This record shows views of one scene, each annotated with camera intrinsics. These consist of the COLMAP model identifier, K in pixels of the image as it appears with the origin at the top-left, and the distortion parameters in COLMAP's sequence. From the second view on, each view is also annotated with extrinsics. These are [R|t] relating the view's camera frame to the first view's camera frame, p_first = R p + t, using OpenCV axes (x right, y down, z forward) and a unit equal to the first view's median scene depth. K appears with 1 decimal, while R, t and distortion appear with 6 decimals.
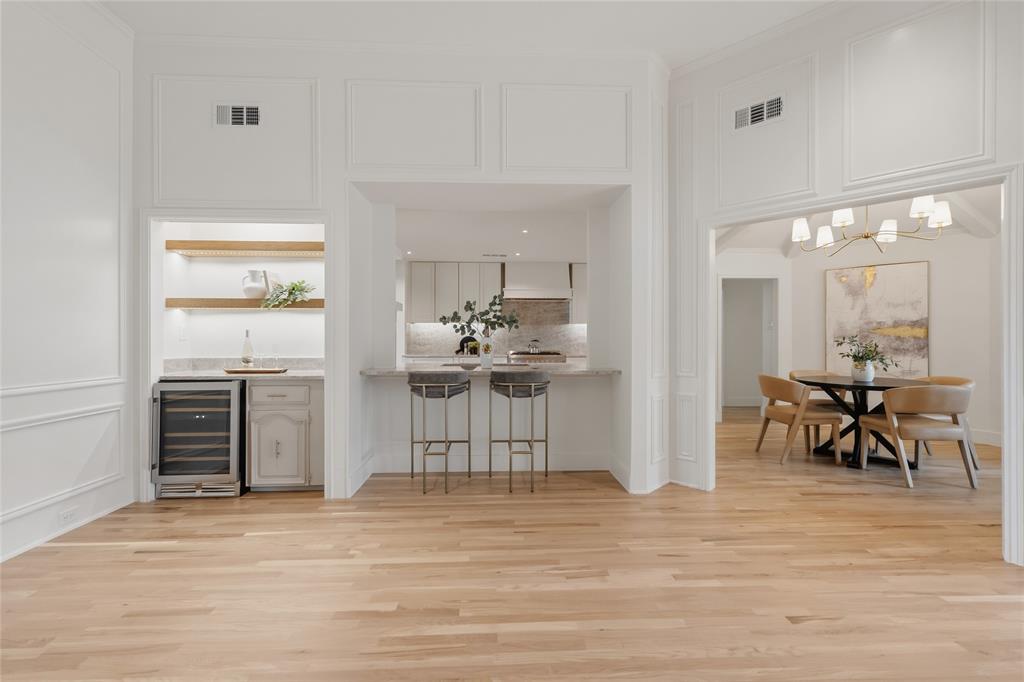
lens RADIAL K [[452.6, 0, 506.5], [0, 452.6, 339.6], [0, 0, 1]] dist [-0.002637, 0.004578]
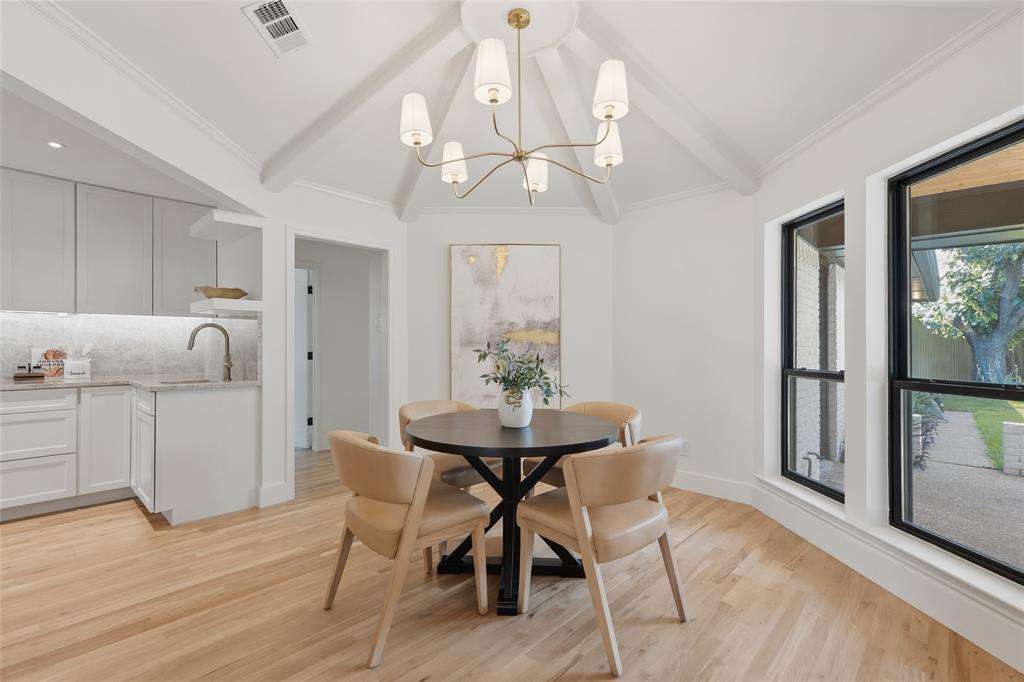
lens RADIAL K [[469.1, 0, 516.5], [0, 469.1, 339.4], [0, 0, 1]] dist [0.002111, -0.000073]
pose [[0.714922, 0.008108, 0.699157, 0.375317], [0.002288, 0.999900, -0.013936, -0.001941], [-0.699201, 0.011563, 0.714832, 0.564664]]
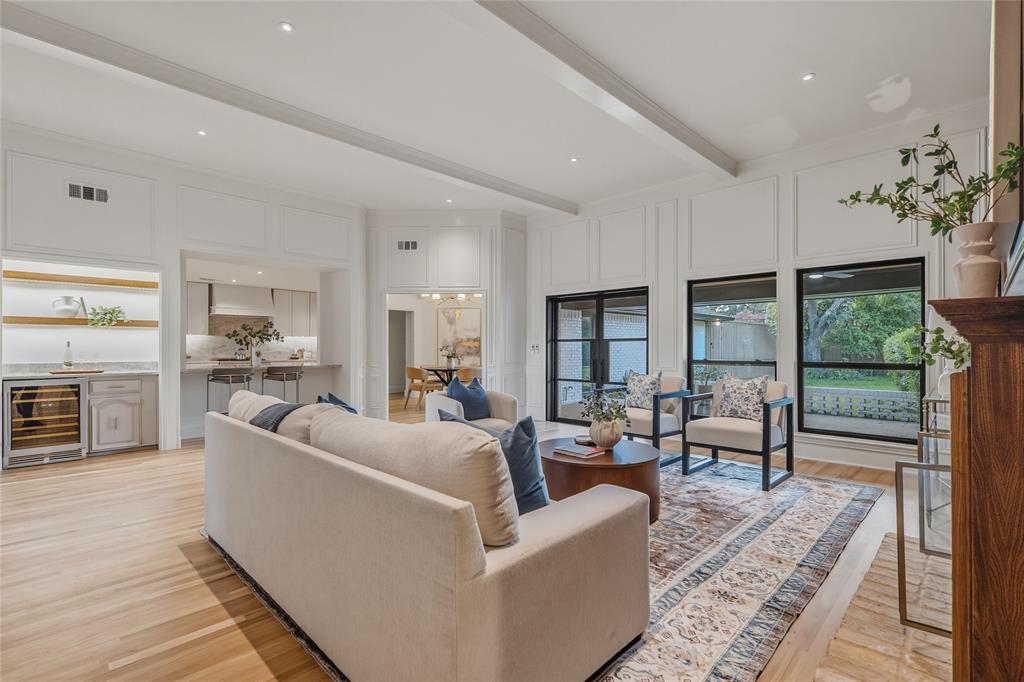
lens RADIAL K [[478.2, 0, 521.7], [0, 478.2, 344.8], [0, 0, 1]] dist [-0.001158, 0.000168]
pose [[0.718737, 0.003069, 0.695276, -0.466670], [0.002840, 0.999969, -0.007350, 0.002262], [-0.695277, 0.007257, 0.718706, -0.744552]]
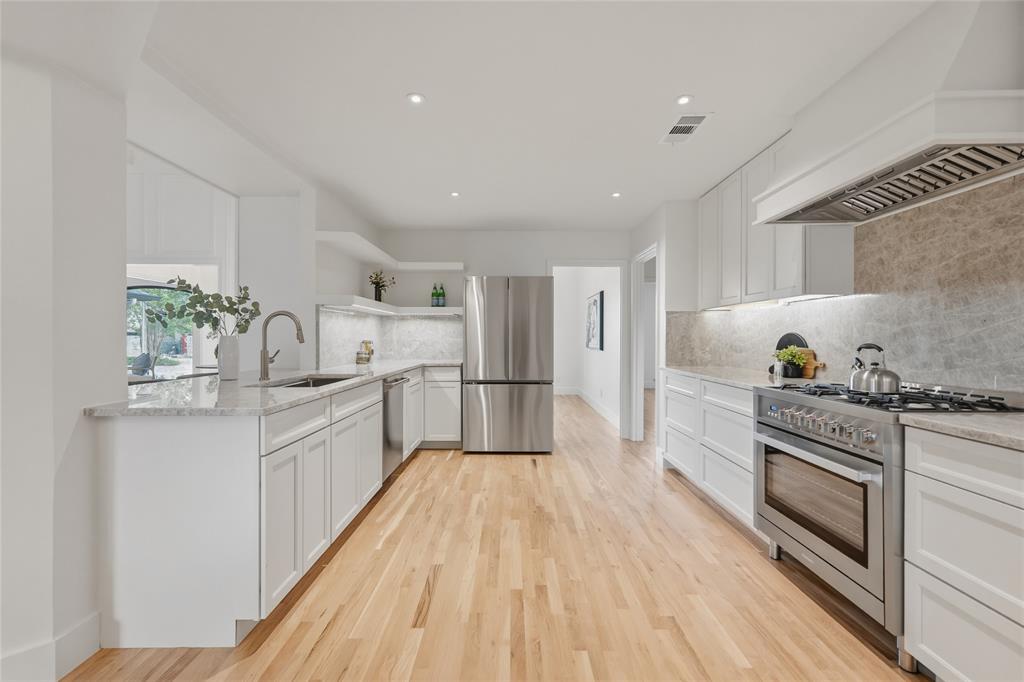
lens RADIAL K [[452.6, 0, 511.8], [0, 452.6, 336.5], [0, 0, 1]] dist [-0.002637, 0.004578]
pose [[-0.045861, -0.002785, -0.998944, 0.549863], [-0.004952, 0.999984, -0.002560, -0.003361], [0.998936, 0.004830, -0.045874, 1.266530]]
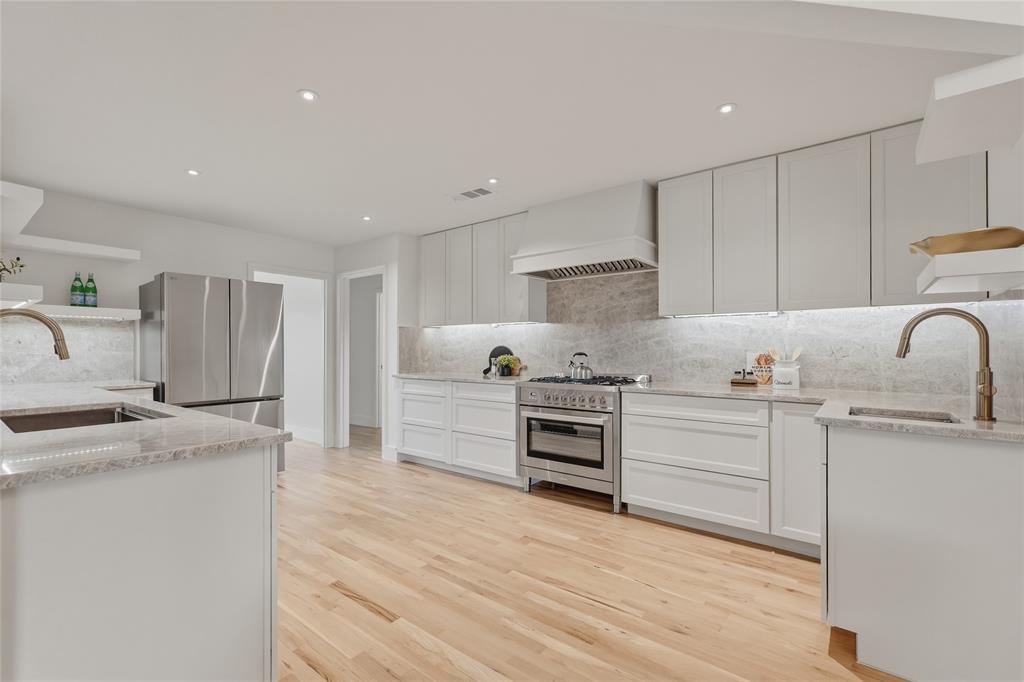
lens RADIAL K [[452.6, 0, 514.5], [0, 452.6, 346.6], [0, 0, 1]] dist [-0.002637, 0.004578]
pose [[0.764891, -0.004475, -0.644144, 0.518819], [-0.000395, 0.999972, -0.007416, -0.003615], [0.644160, 0.005926, 0.764868, 0.914242]]
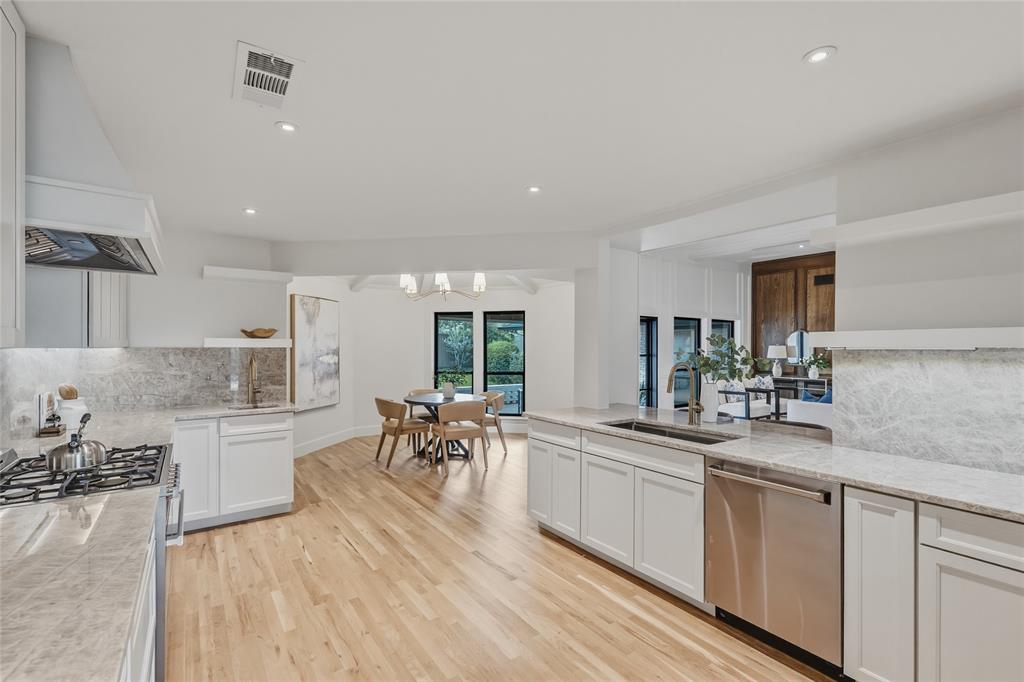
lens RADIAL K [[452.6, 0, 513.3], [0, 452.6, 342.5], [0, 0, 1]] dist [-0.002637, 0.004578]
pose [[-0.541367, 0.005820, 0.840766, -0.448560], [-0.002279, 0.999962, -0.008390, -0.060245], [-0.840783, -0.006459, -0.541334, 1.489490]]
